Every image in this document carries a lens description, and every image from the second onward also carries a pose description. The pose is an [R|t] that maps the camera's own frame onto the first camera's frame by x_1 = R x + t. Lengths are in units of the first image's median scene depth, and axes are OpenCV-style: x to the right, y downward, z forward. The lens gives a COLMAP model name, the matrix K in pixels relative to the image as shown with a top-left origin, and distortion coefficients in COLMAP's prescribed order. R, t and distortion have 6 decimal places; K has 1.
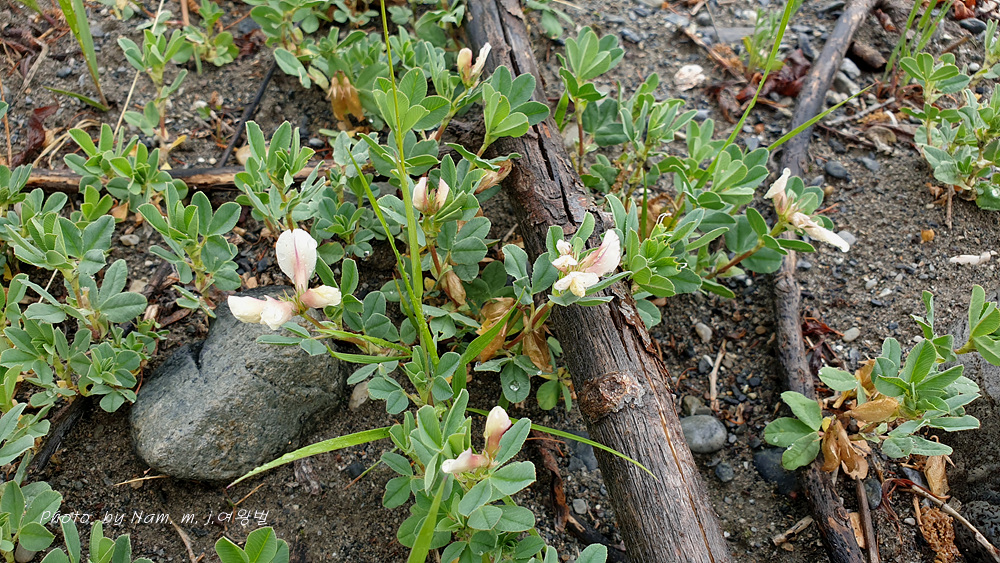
lens RADIAL K [[853.1, 0, 500.0], [0, 853.1, 281.5], [0, 0, 1]] dist [-0.103000, 0.125754]
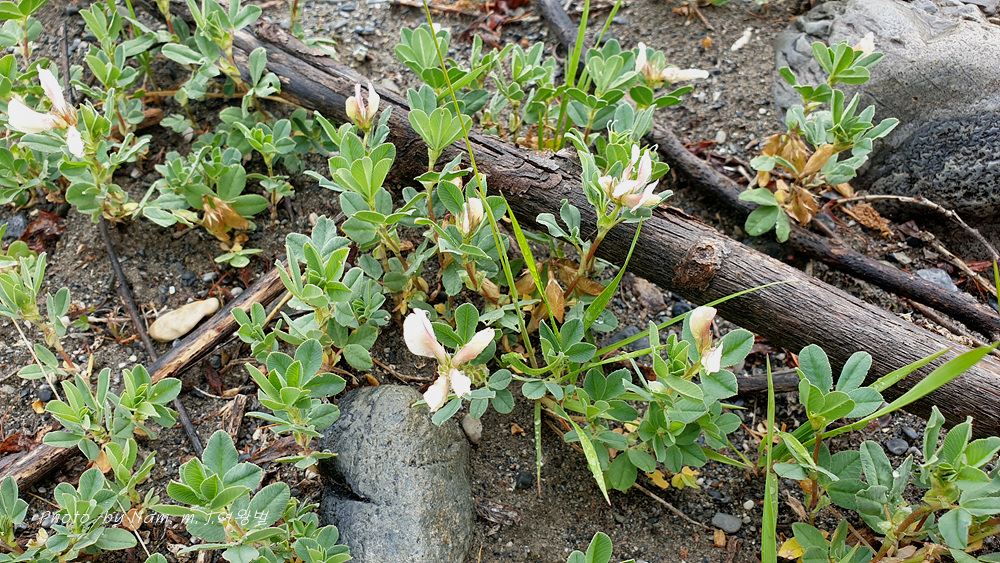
lens RADIAL K [[853.1, 0, 500.0], [0, 853.1, 281.5], [0, 0, 1]] dist [-0.103000, 0.125754]
pose [[0.713057, -0.583076, 0.389322, -0.429046], [0.570663, 0.805277, 0.160851, -0.153596], [-0.407300, 0.107476, 0.906948, 0.022850]]
